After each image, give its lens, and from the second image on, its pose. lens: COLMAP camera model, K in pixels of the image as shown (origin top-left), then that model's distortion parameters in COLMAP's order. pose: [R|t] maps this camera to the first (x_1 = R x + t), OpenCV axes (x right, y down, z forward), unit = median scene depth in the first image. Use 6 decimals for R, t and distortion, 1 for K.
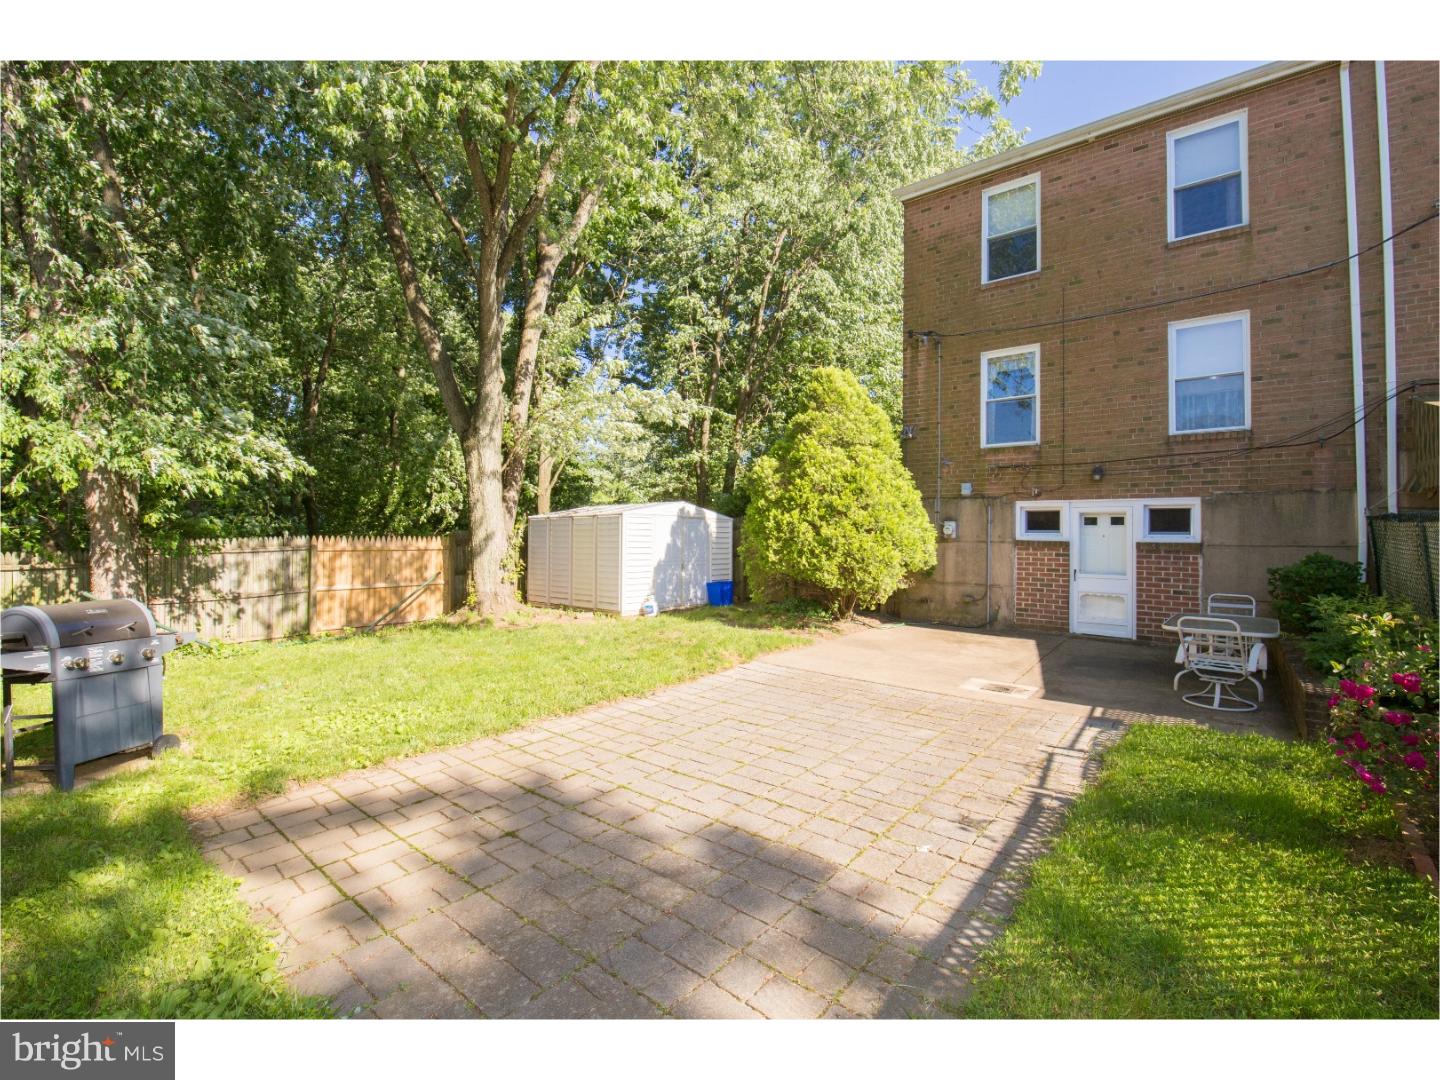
lens RADIAL K [[631.8, 0, 721.3], [0, 631.8, 534.4], [0, 0, 1]] dist [-0.003640, -0.007990]
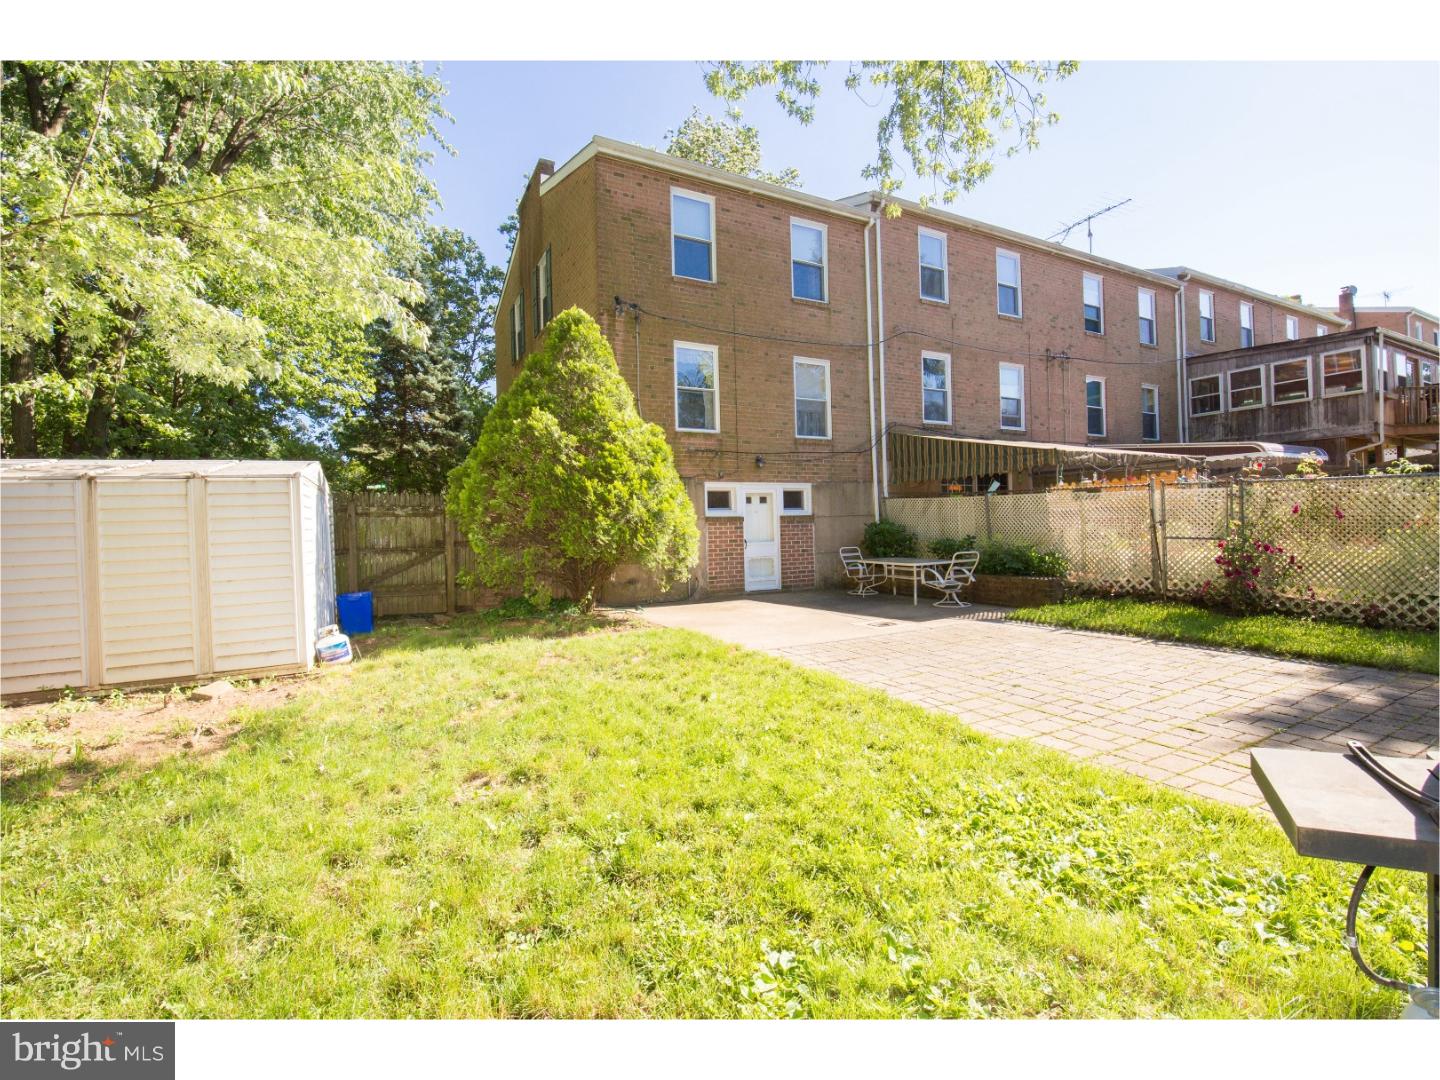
lens RADIAL K [[631.8, 0, 720.1], [0, 631.8, 533.9], [0, 0, 1]] dist [-0.003640, -0.007990]
pose [[0.396849, -0.030110, 0.917390, -0.595601], [0.029632, 0.999361, 0.019981, 0.019528], [-0.917405, 0.019255, 0.397488, 0.567948]]
